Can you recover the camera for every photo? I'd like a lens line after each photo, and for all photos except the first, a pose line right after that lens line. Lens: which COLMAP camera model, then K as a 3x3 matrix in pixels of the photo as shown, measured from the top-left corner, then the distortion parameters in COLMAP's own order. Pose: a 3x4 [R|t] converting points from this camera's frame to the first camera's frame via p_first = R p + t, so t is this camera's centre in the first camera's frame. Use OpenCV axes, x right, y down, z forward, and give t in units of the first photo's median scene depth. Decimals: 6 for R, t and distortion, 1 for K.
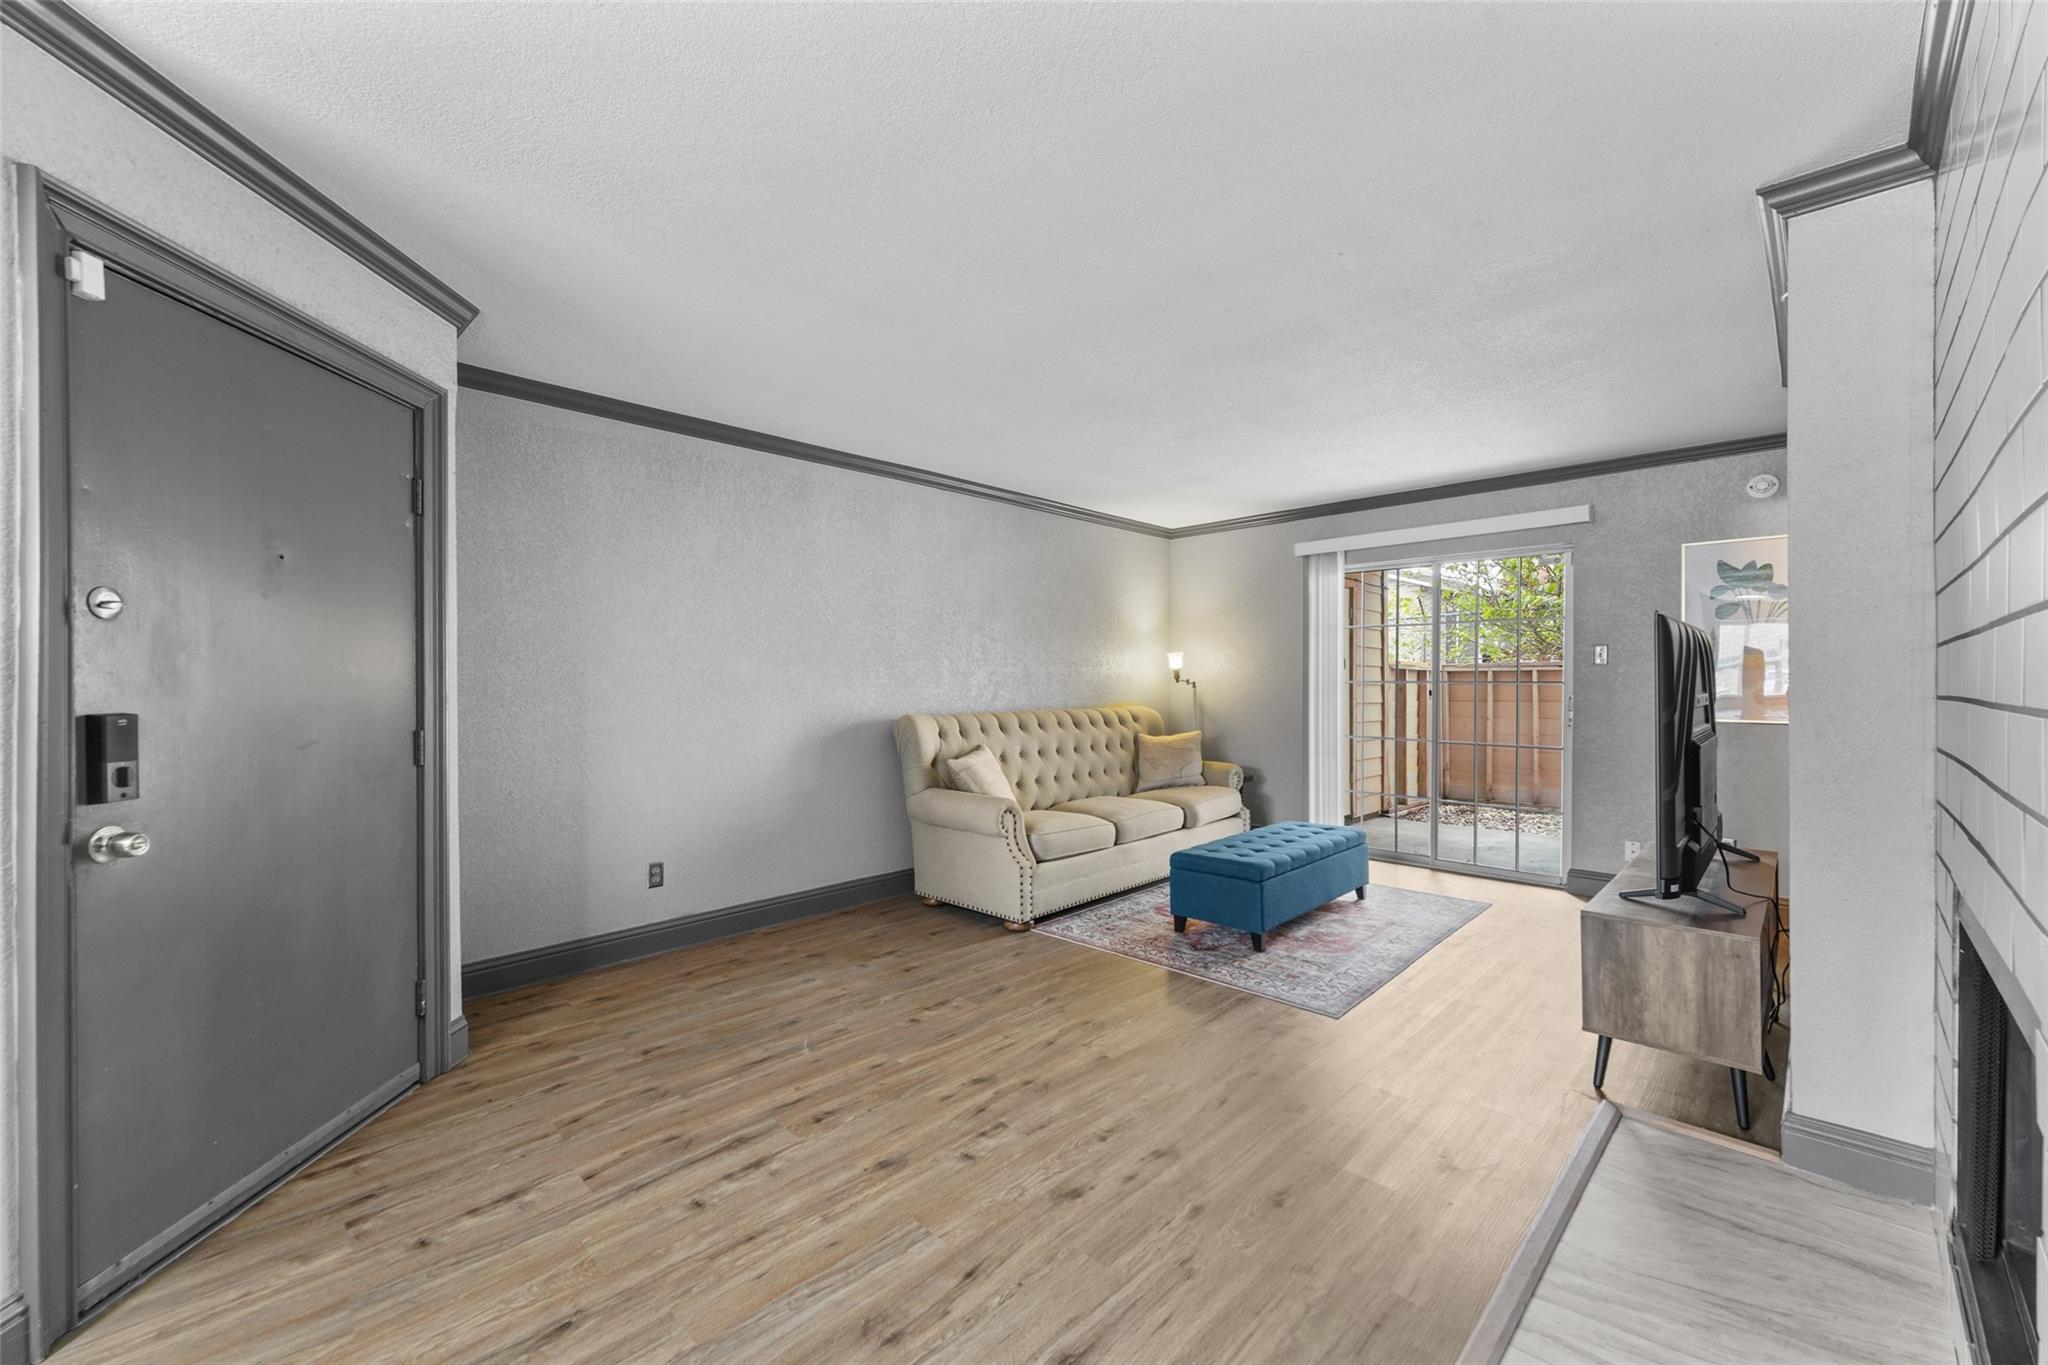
lens RADIAL K [[811.6, 0, 1013.1], [0, 811.6, 686.9], [0, 0, 1]] dist [0.008411, -0.002041]
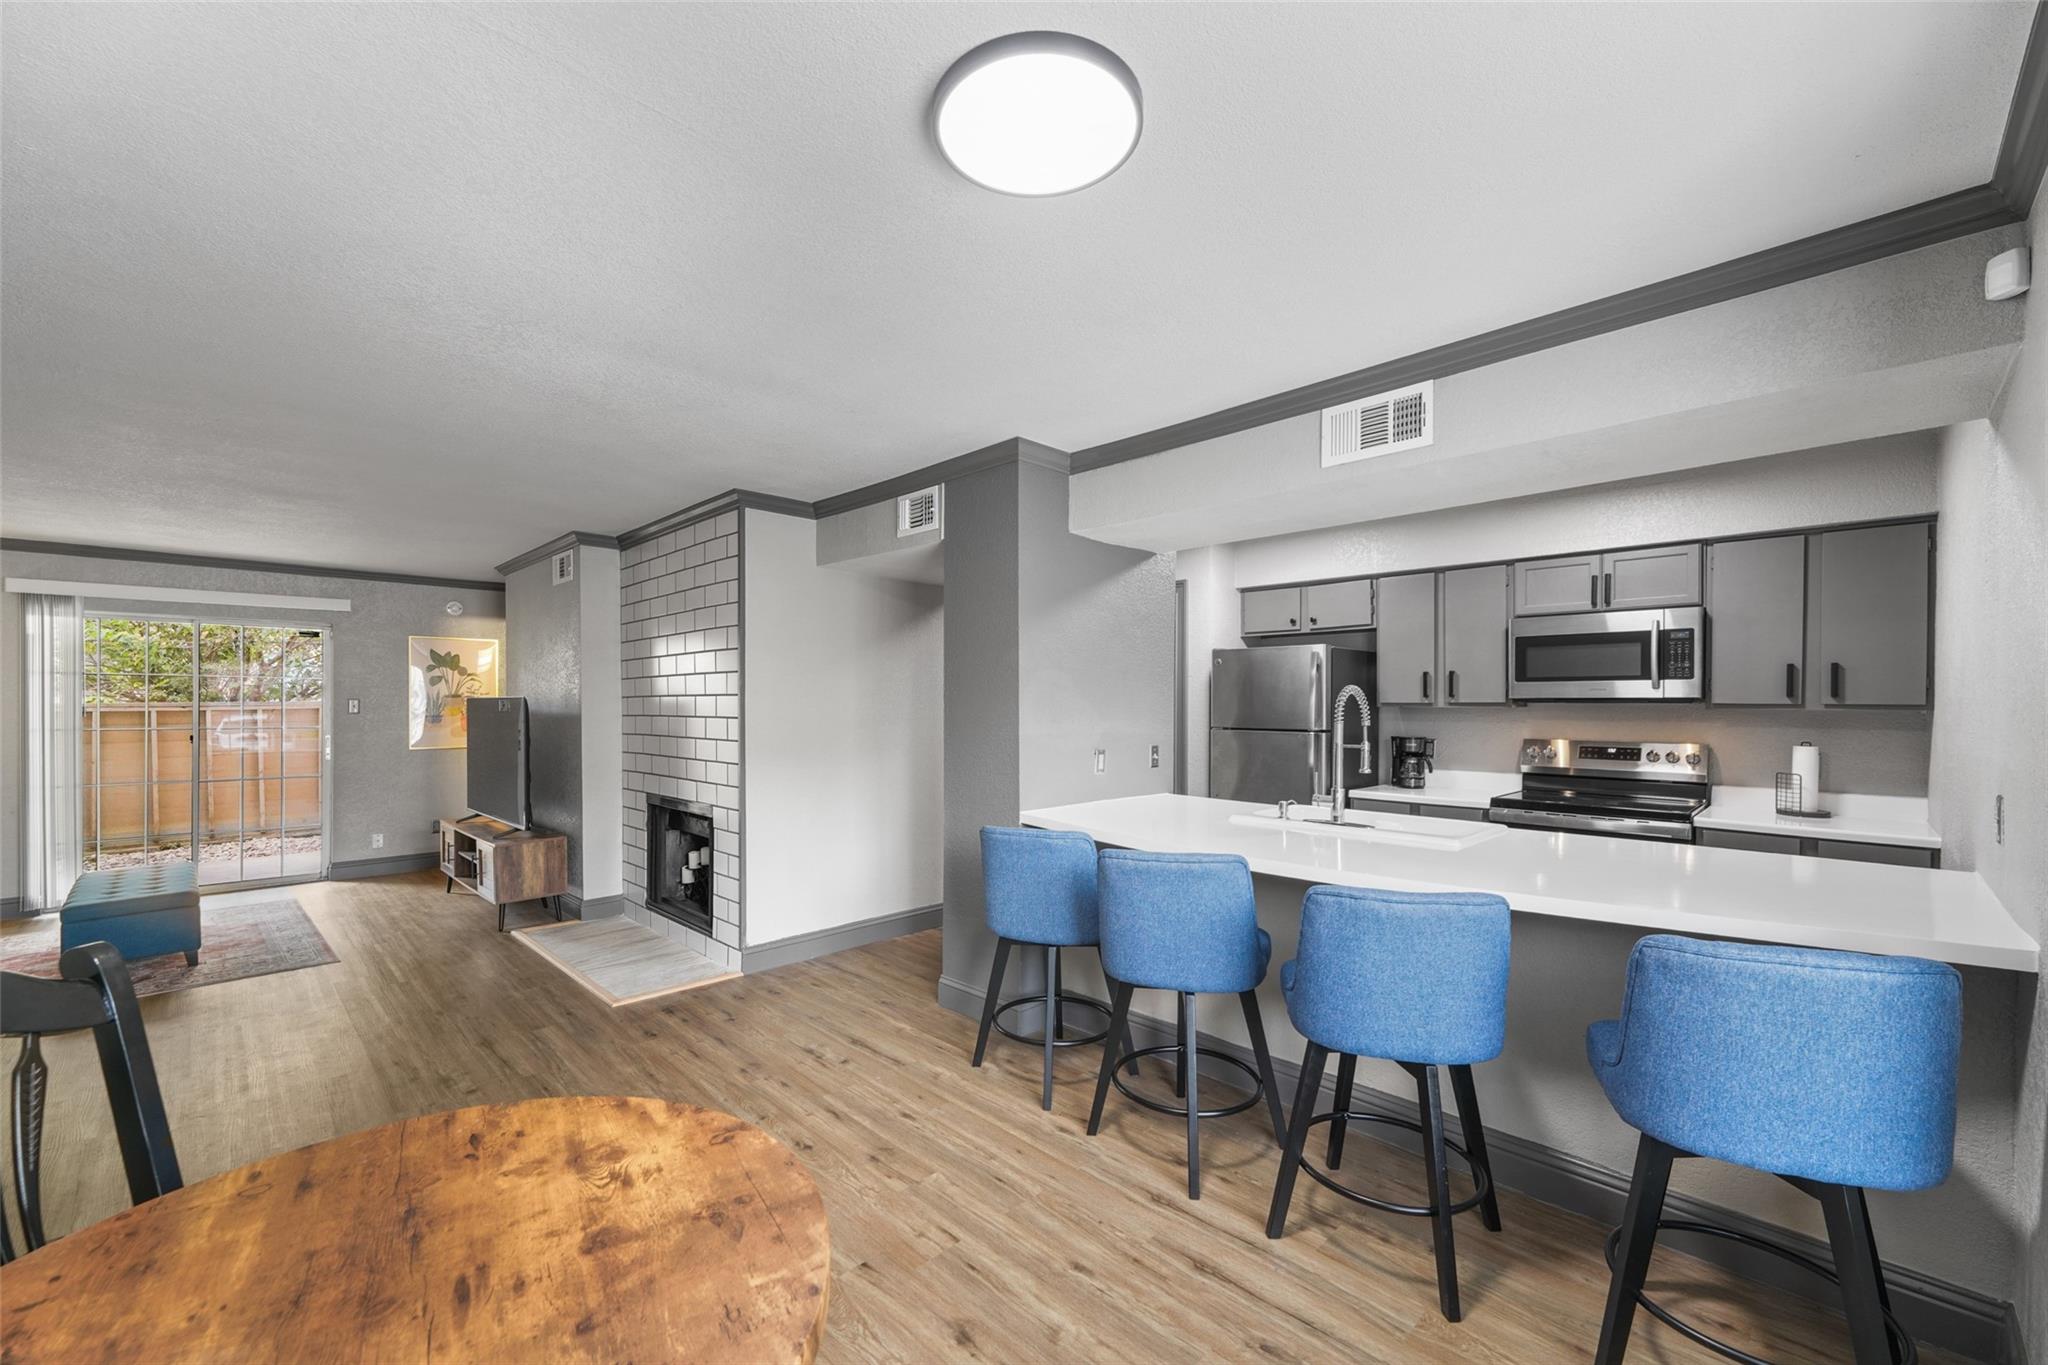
lens RADIAL K [[811.6, 0, 1025.5], [0, 811.6, 710.4], [0, 0, 1]] dist [0.008411, -0.002041]
pose [[0.000214, -0.004818, 0.999988, -1.566167], [0.010815, 0.999930, 0.004816, -0.060469], [-0.999941, 0.010814, 0.000266, -0.367873]]
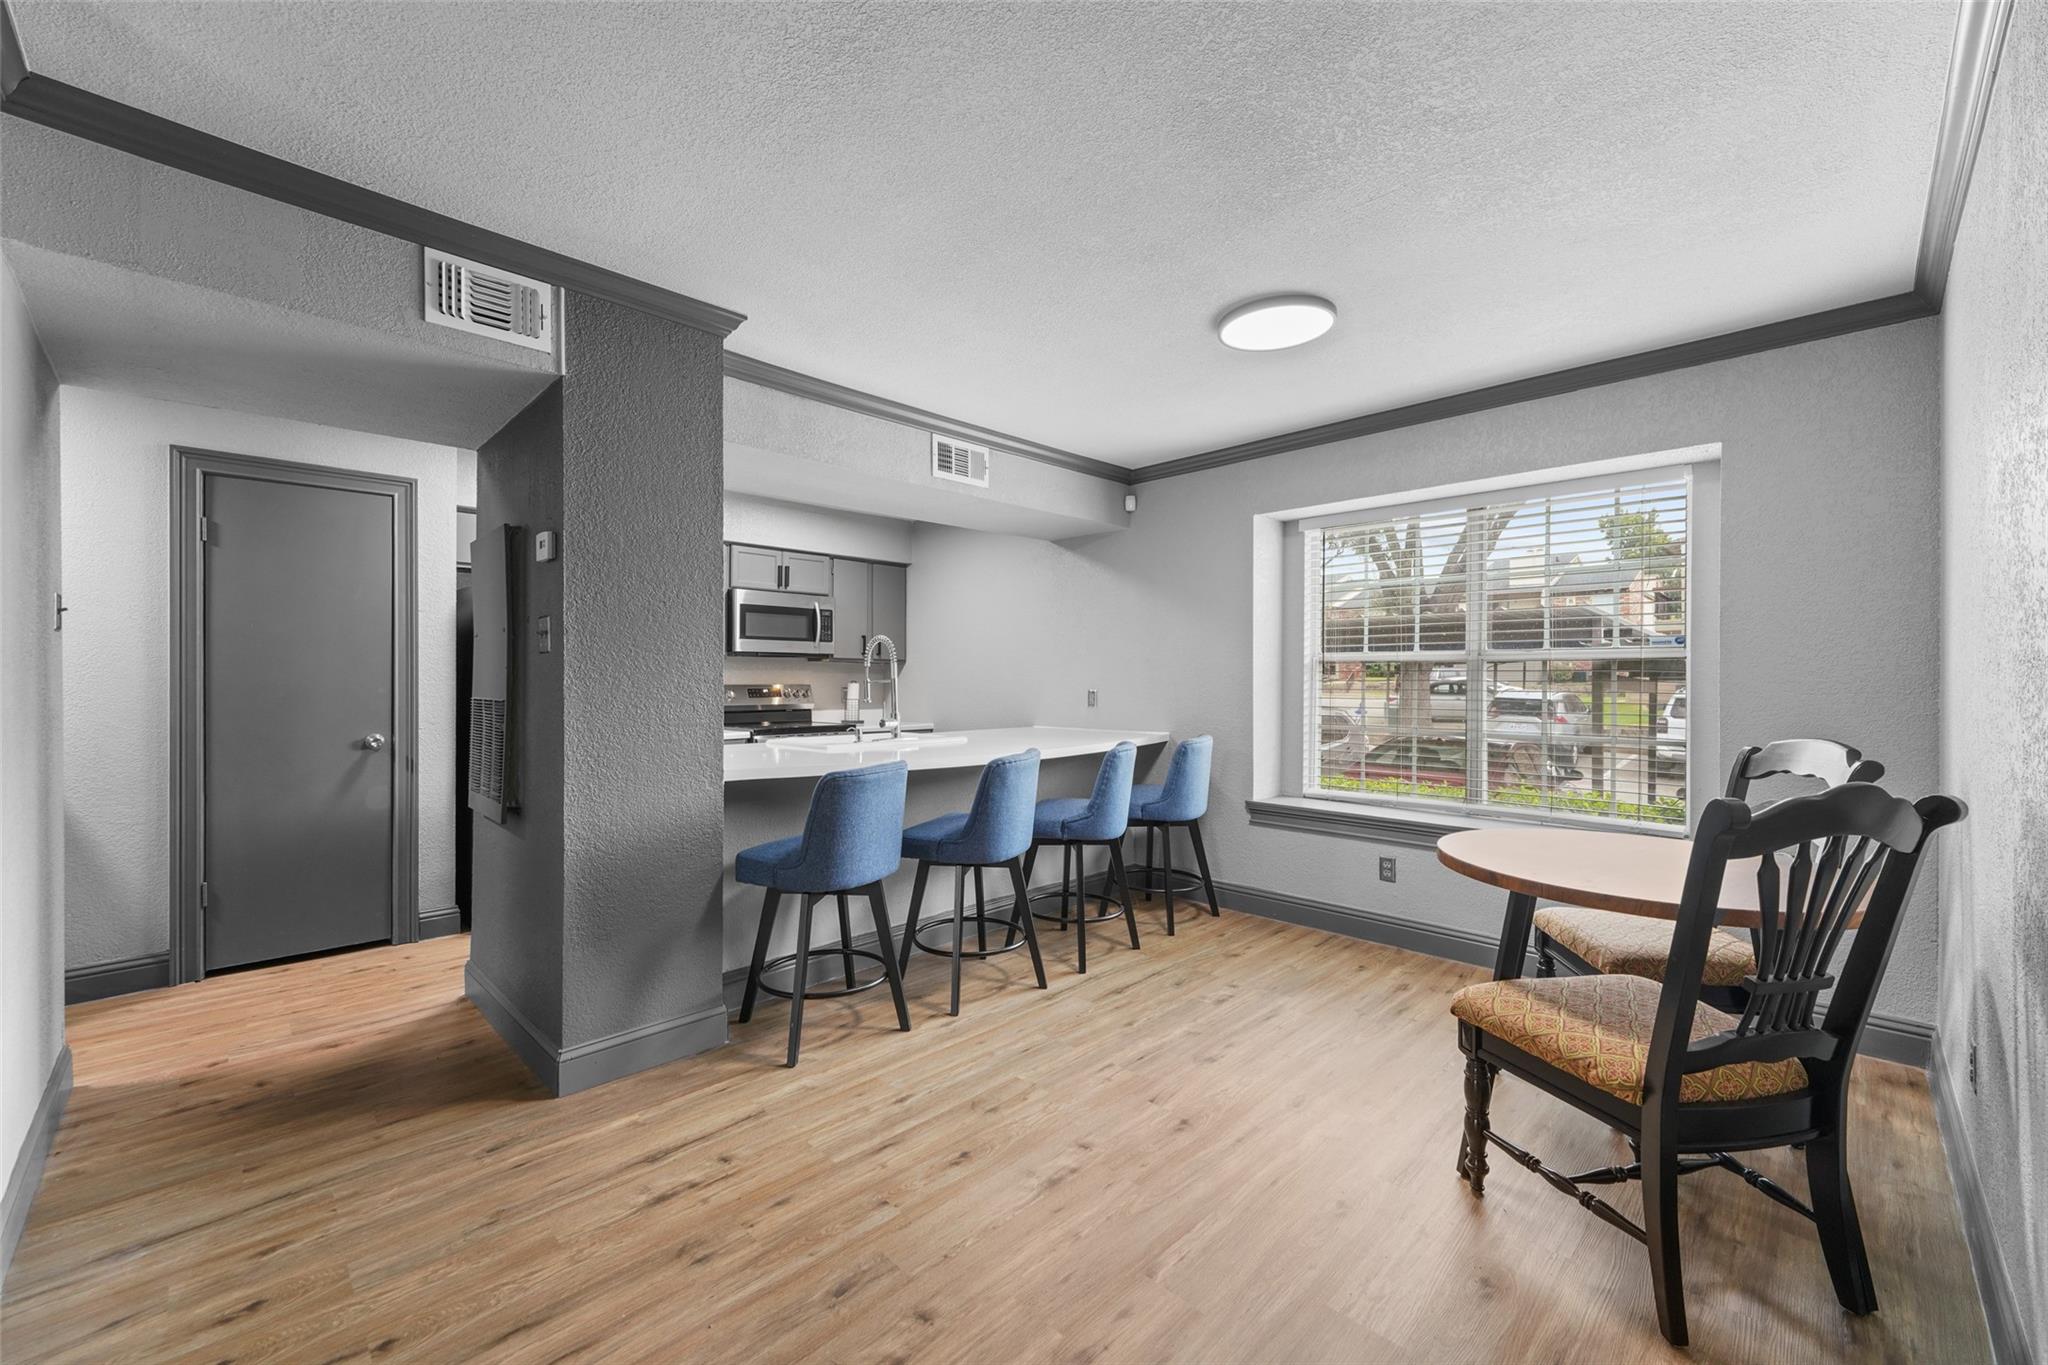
lens RADIAL K [[811.6, 0, 999.3], [0, 811.6, 680.7], [0, 0, 1]] dist [0.008411, -0.002041]
pose [[-0.999797, 0.000710, 0.020156, -0.390679], [0.000989, 0.999904, 0.013835, -0.009235], [-0.020144, 0.013852, -0.999701, 1.001092]]
